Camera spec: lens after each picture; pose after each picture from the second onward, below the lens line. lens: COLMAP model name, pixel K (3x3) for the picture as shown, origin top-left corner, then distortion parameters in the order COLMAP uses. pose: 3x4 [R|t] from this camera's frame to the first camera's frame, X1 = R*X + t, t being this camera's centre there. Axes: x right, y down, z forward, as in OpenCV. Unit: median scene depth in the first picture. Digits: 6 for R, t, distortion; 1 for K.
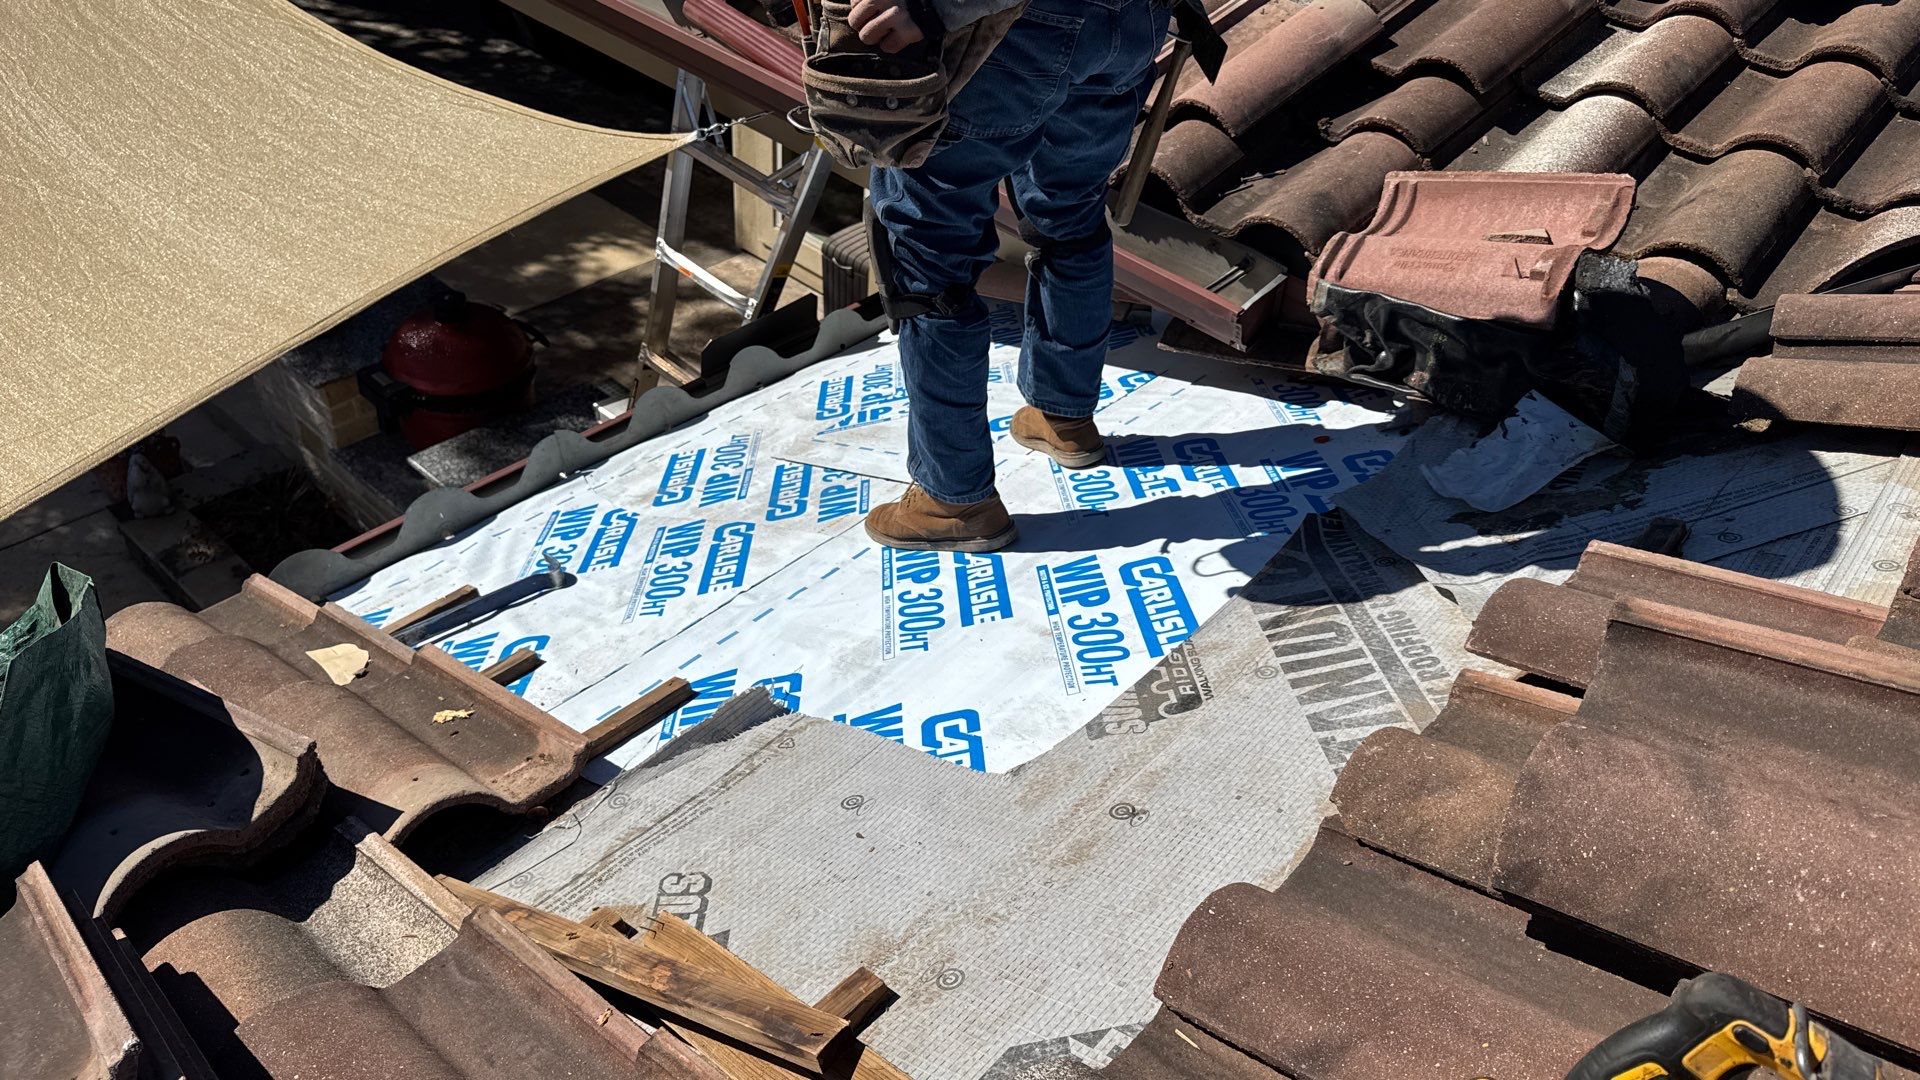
lens RADIAL K [[1353.3, 0, 957.9], [0, 1353.3, 548.3], [0, 0, 1]] dist [0.074197, -0.094505]
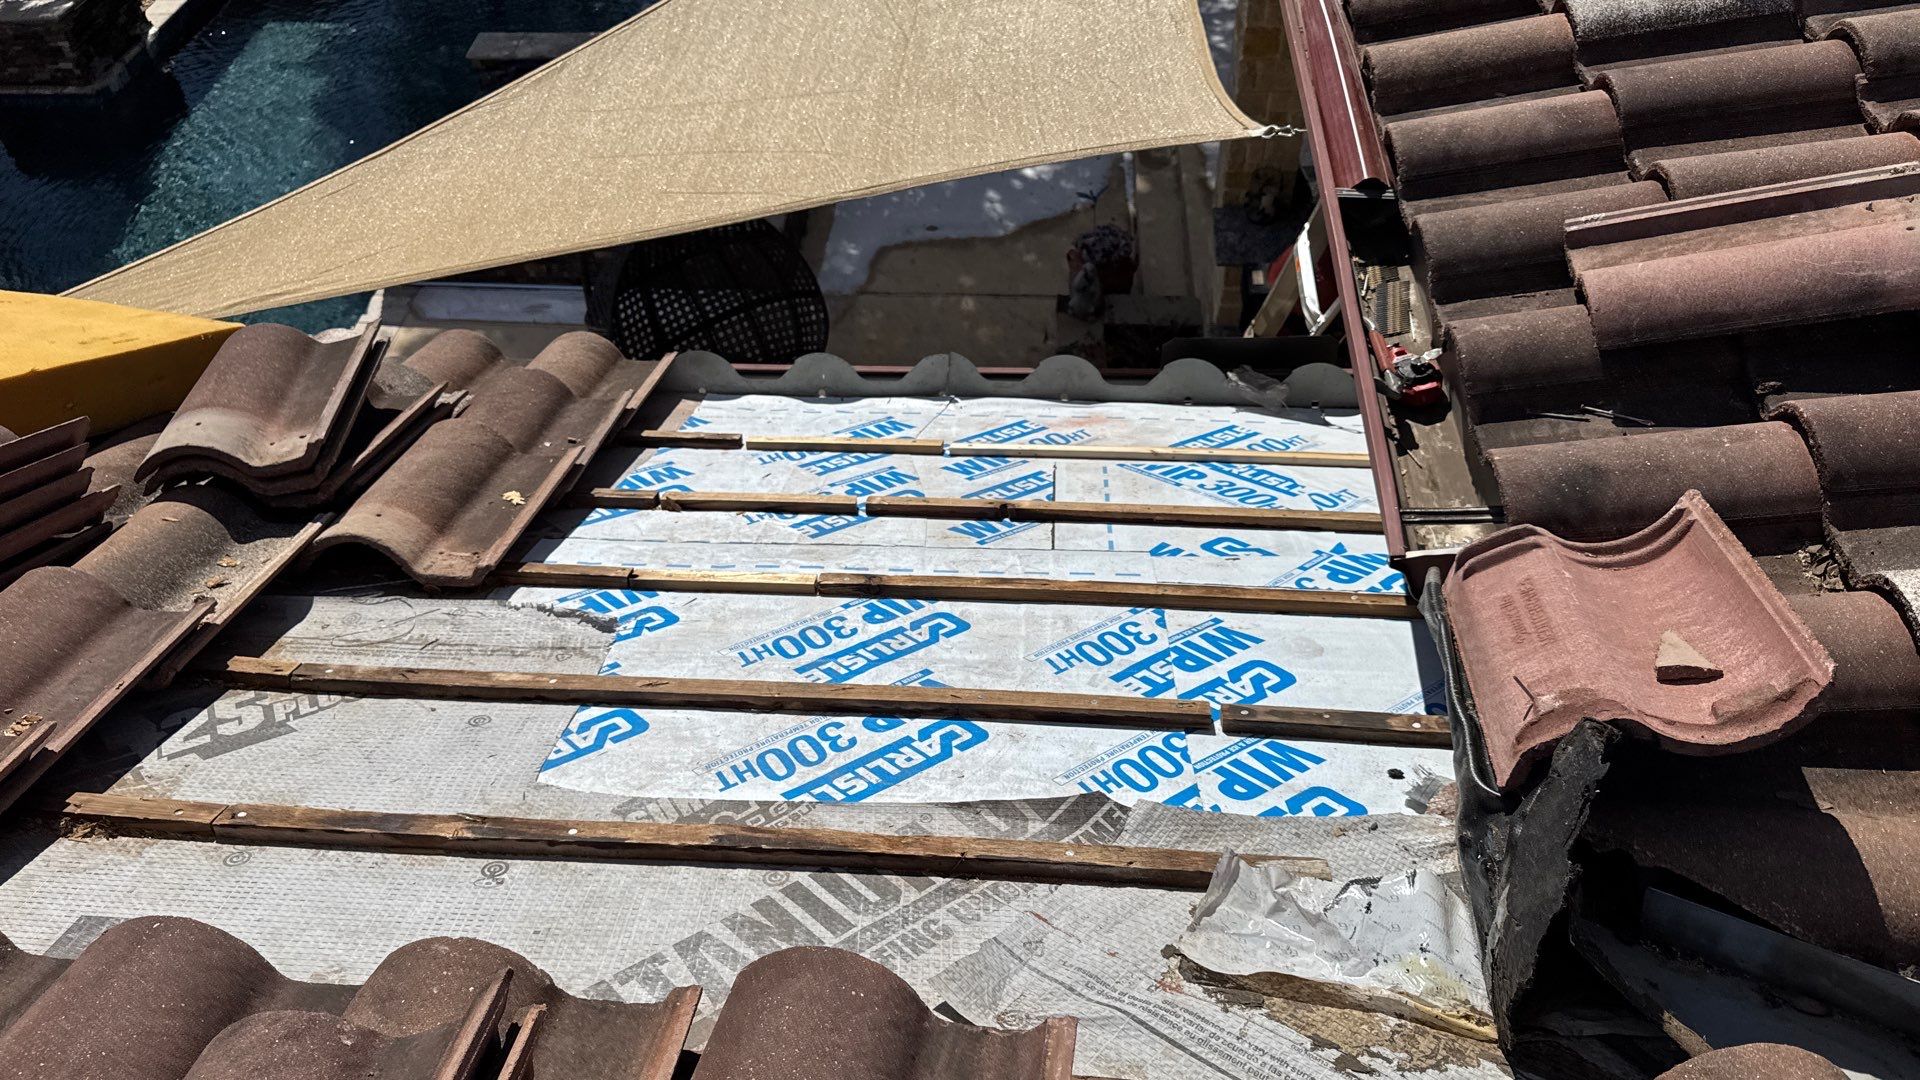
lens RADIAL K [[1350.1, 0, 949.6], [0, 1350.1, 538.9], [0, 0, 1]] dist [-0.005162, -0.005607]
pose [[0.603906, 0.482879, -0.634134, 0.597116], [-0.450852, 0.863035, 0.227821, -0.272983], [0.657290, 0.148318, 0.738899, 0.342843]]
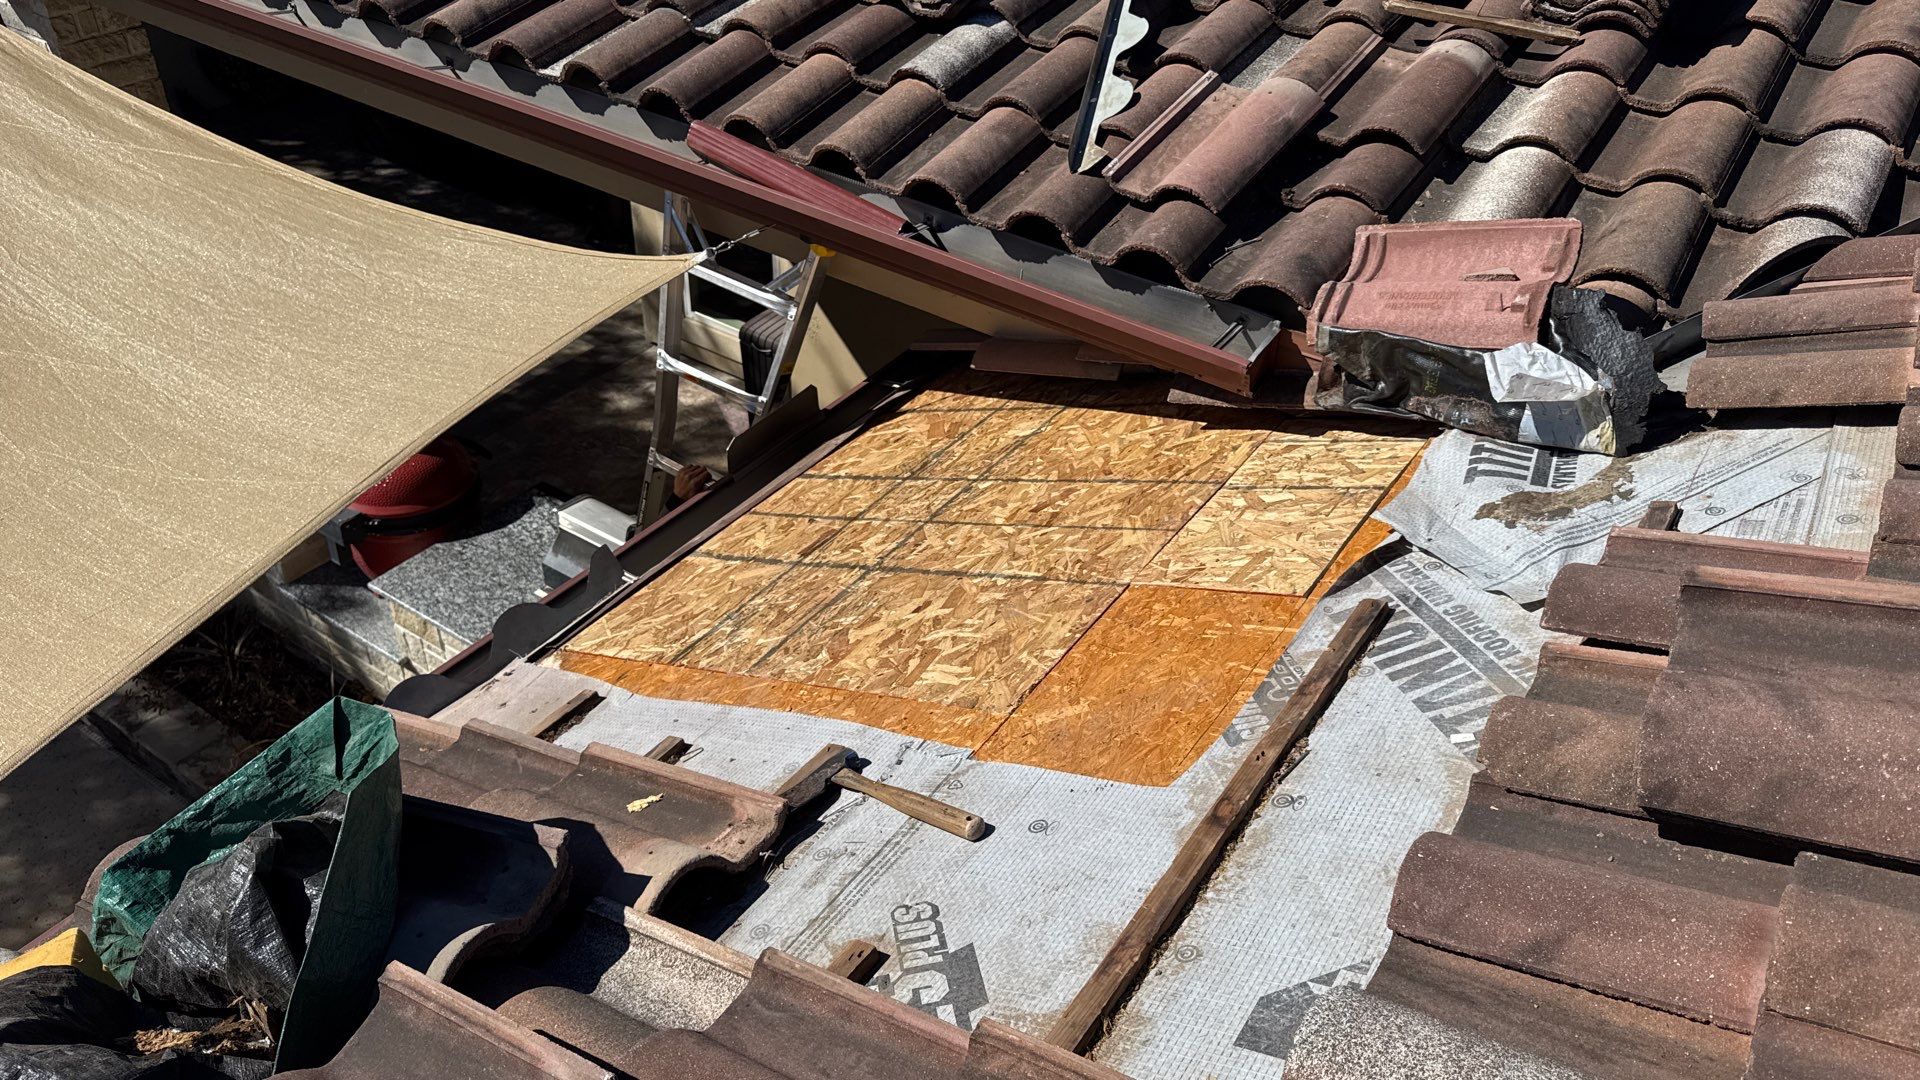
lens RADIAL K [[1347.2, 0, 960.0], [0, 1347.2, 540.0], [0, 0, 1]] dist [0.133780, -0.217853]
pose [[0.989392, -0.115199, 0.088503, -0.171743], [0.119365, 0.991906, -0.043297, -0.008193], [-0.082799, 0.053402, 0.995134, -0.121059]]
